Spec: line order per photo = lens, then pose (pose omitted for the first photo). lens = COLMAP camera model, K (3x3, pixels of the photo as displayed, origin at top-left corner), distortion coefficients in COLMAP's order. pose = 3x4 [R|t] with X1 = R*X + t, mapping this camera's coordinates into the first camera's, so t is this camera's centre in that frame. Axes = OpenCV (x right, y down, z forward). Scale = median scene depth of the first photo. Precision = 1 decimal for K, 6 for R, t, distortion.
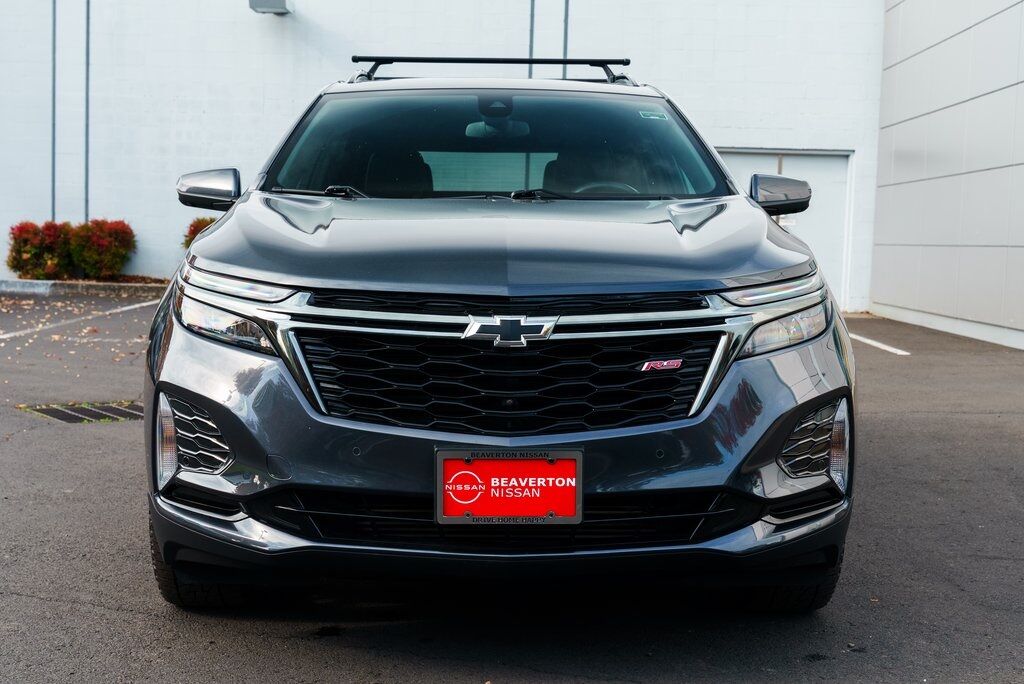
lens RADIAL K [[1398.3, 0, 518.4], [0, 1398.3, 336.3], [0, 0, 1]] dist [0.004801, 0.000000]
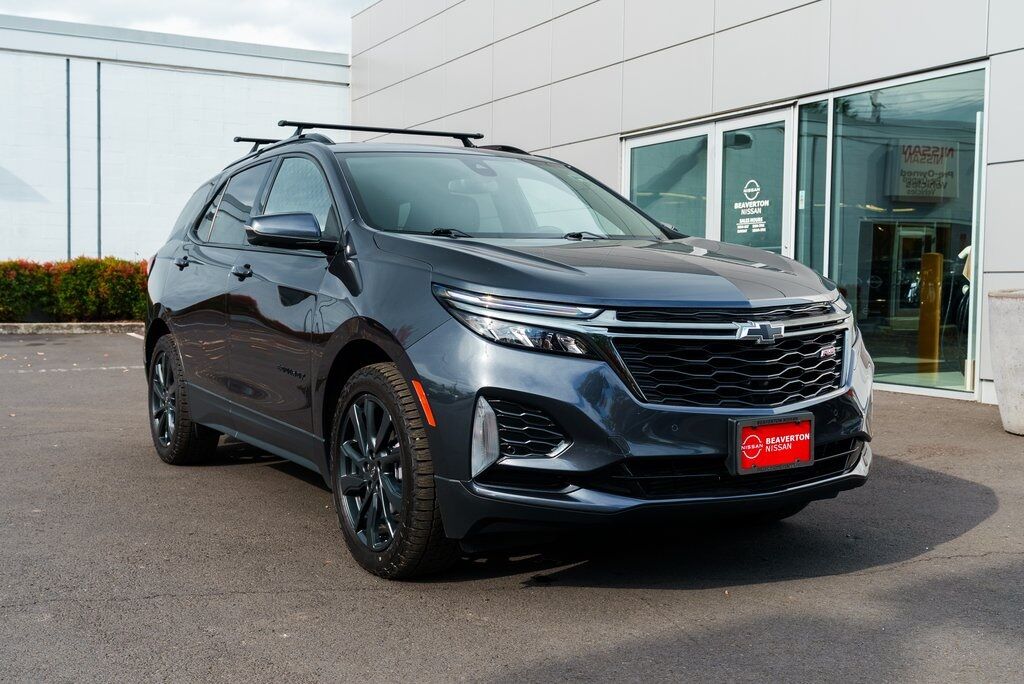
lens RADIAL K [[1101.0, 0, 507.0], [0, 1101.0, 342.7], [0, 0, 1]] dist [-0.046809, 0.000000]
pose [[0.870583, -0.042681, 0.490167, -0.755213], [0.046977, 0.998890, 0.003541, -0.009511], [-0.489774, 0.019944, 0.871621, 0.167181]]
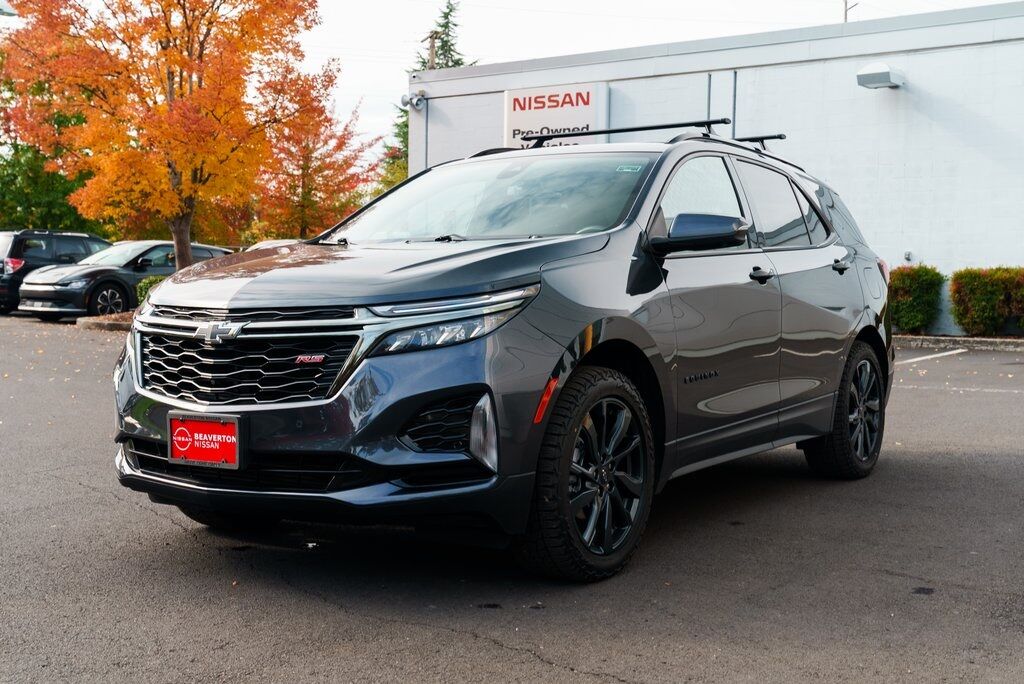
lens RADIAL K [[1250.2, 0, 509.2], [0, 1250.2, 350.9], [0, 0, 1]] dist [0.008095, 0.000000]
pose [[0.825487, 0.015630, -0.564204, 0.949919], [-0.030230, 0.999406, -0.016543, 0.027030], [0.563610, 0.030712, 0.825470, 0.111587]]
